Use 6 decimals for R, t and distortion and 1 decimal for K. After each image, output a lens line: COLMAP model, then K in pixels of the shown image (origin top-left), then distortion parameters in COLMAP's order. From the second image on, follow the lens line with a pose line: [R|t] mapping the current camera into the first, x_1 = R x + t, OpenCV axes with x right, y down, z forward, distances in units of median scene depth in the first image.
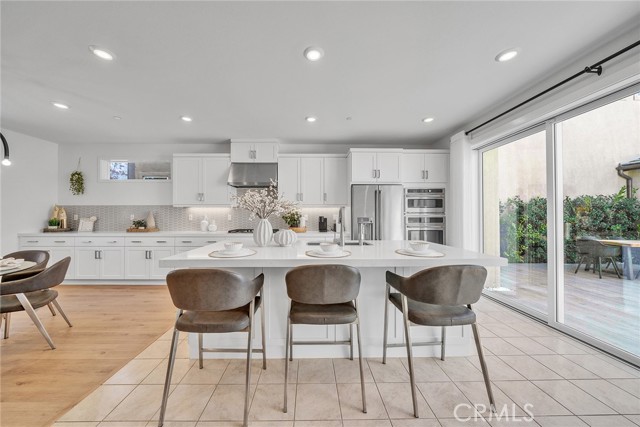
lens RADIAL K [[227.6, 0, 312.6], [0, 227.6, 211.9], [0, 0, 1]] dist [-0.000337, -0.000018]
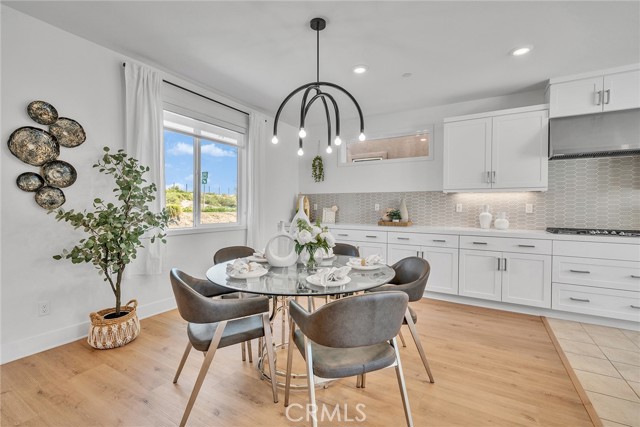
lens RADIAL K [[282.9, 0, 318.6], [0, 282.9, 214.5], [0, 0, 1]] dist [0.000464, 0.000199]
pose [[0.864036, 0.018037, -0.503107, -0.498629], [0.006019, 0.998916, 0.046150, 0.002115], [0.503394, -0.042904, 0.862991, 0.020261]]
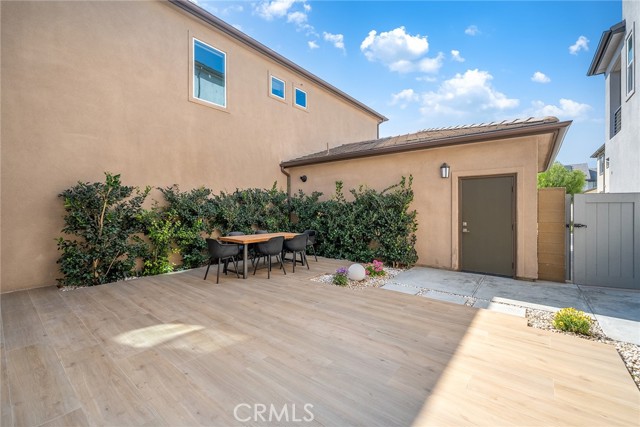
lens RADIAL K [[260.7, 0, 333.2], [0, 260.7, 210.1], [0, 0, 1]] dist [0.000409, -0.000035]
pose [[0.622753, -0.008578, 0.782371, 0.821559], [-0.012098, 0.999715, 0.020591, -0.011054], [-0.782325, -0.022289, 0.622472, 0.050801]]
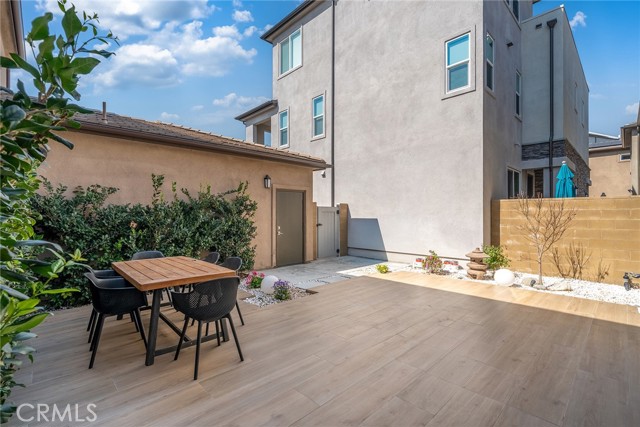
lens RADIAL K [[289.3, 0, 305.8], [0, 289.3, 214.7], [0, 0, 1]] dist [0.001196, 0.000205]
pose [[-0.654470, 0.001775, 0.756086, 0.812184], [-0.012204, 0.999842, -0.012911, 0.016650], [-0.755989, -0.017677, -0.654345, 1.347914]]
